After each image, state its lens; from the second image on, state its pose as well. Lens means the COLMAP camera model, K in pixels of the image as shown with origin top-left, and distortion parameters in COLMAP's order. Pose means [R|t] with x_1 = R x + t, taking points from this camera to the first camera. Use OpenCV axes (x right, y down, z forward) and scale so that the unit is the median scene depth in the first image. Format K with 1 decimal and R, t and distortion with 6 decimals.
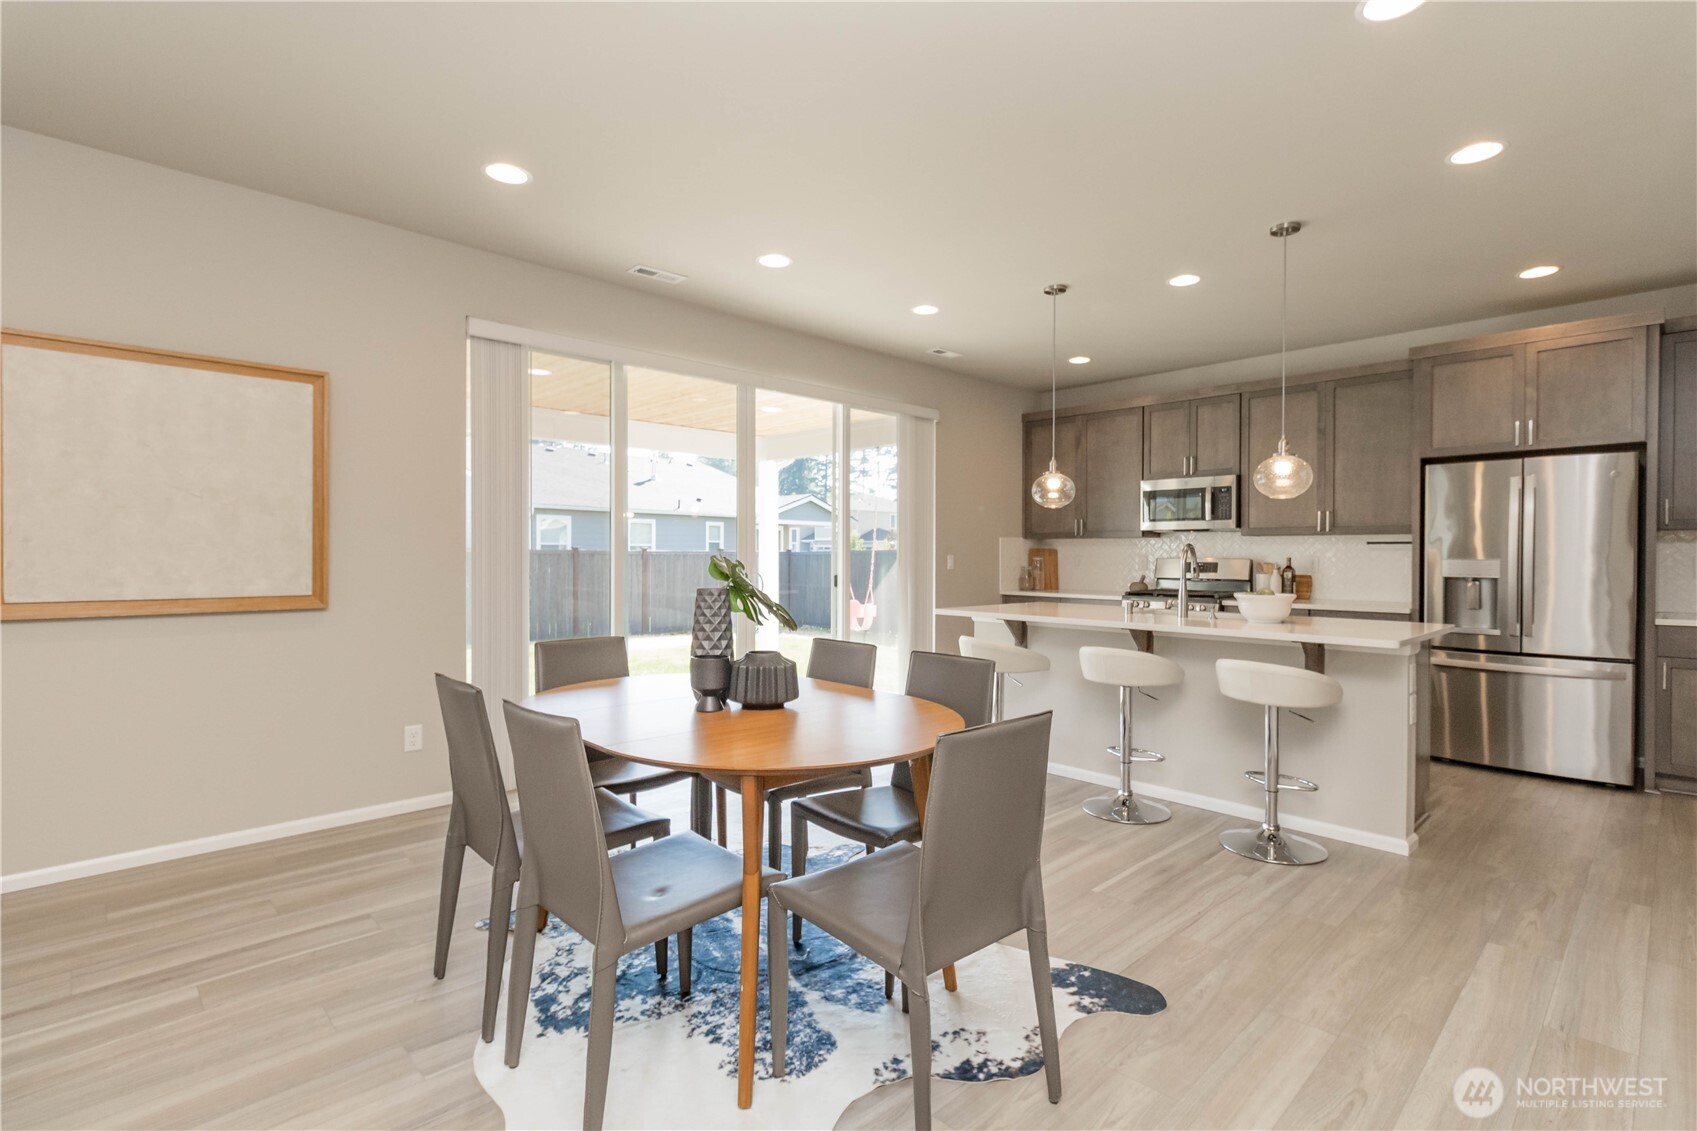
lens RADIAL K [[789.2, 0, 842.4], [0, 789.2, 558.4], [0, 0, 1]] dist [-0.003760, 0.000240]
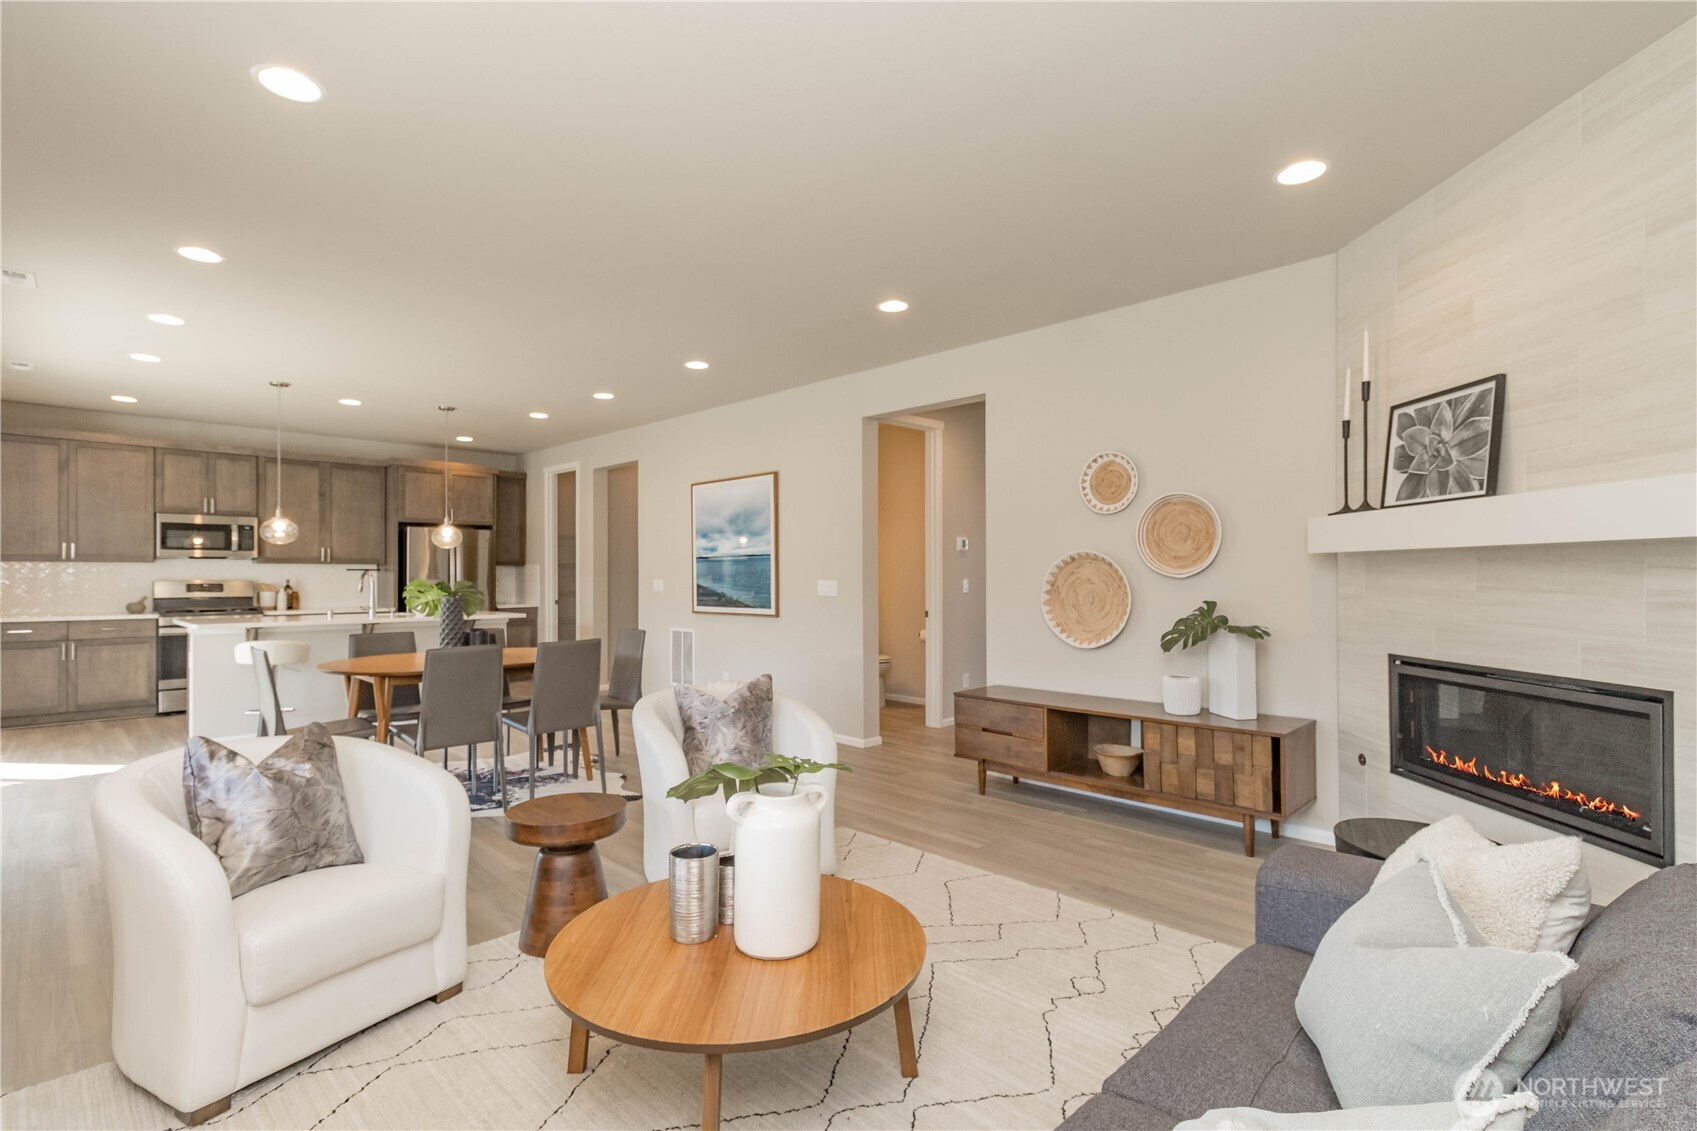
lens RADIAL K [[789.2, 0, 852.5], [0, 789.2, 572.8], [0, 0, 1]] dist [-0.003760, 0.000240]
pose [[-0.051692, -0.000871, 0.998663, -1.121335], [0.005304, 0.999985, 0.001147, -0.011133], [-0.998649, 0.005357, -0.051686, 0.085478]]
